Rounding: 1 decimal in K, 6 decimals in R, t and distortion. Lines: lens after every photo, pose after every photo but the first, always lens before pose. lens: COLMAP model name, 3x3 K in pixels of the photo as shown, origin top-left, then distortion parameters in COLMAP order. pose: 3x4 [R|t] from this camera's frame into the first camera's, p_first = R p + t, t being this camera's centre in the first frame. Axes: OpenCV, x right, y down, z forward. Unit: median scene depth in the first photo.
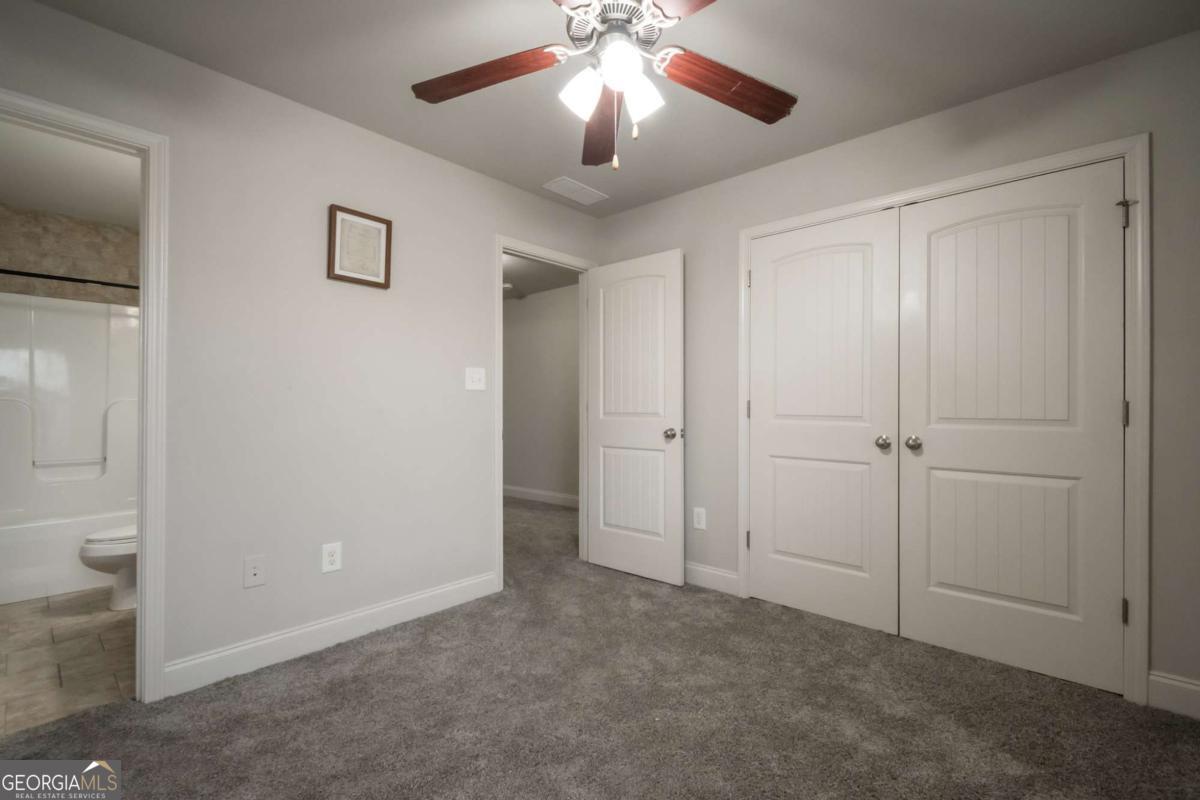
lens RADIAL K [[536.8, 0, 600.0], [0, 536.8, 400.0], [0, 0, 1]] dist [-0.001502, -0.000440]
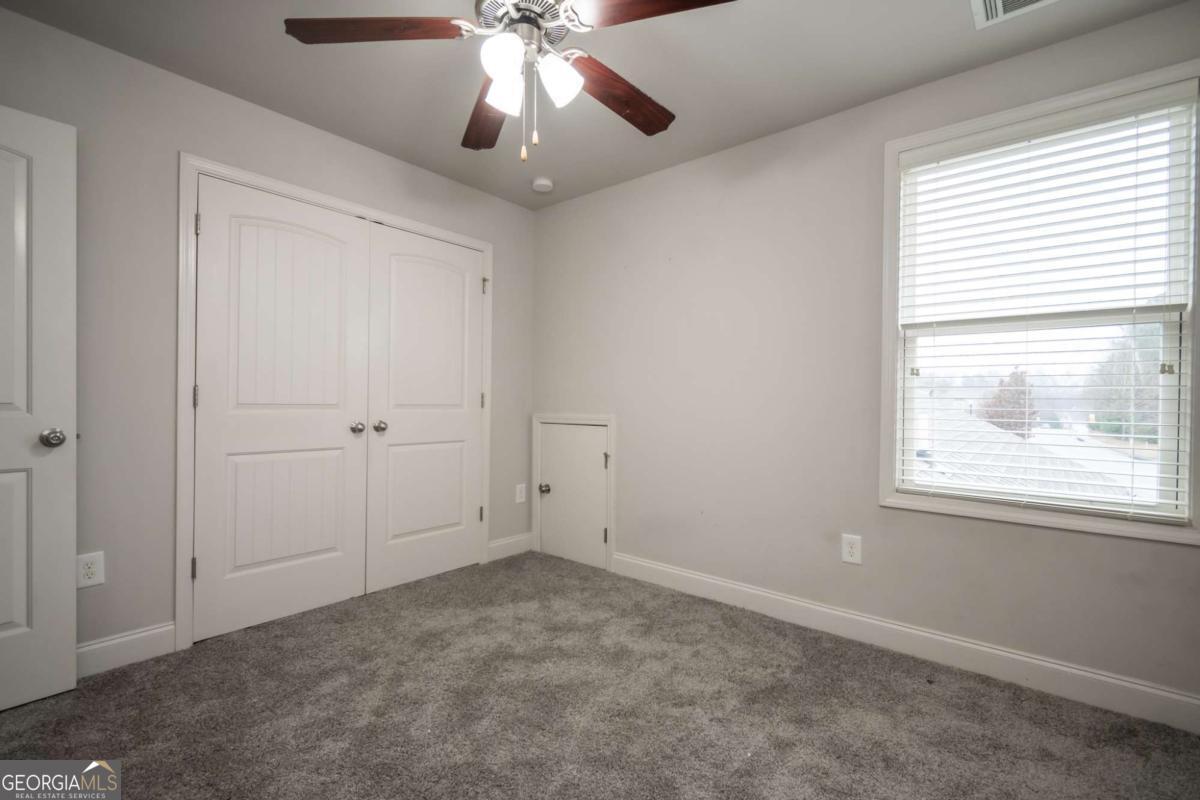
lens RADIAL K [[536.8, 0, 600.0], [0, 536.8, 400.0], [0, 0, 1]] dist [-0.001502, -0.000440]
pose [[-0.056426, -0.004305, 0.998397, -0.629932], [-0.021301, 0.999768, 0.003107, 0.008342], [-0.998180, -0.021092, -0.056505, 0.579501]]
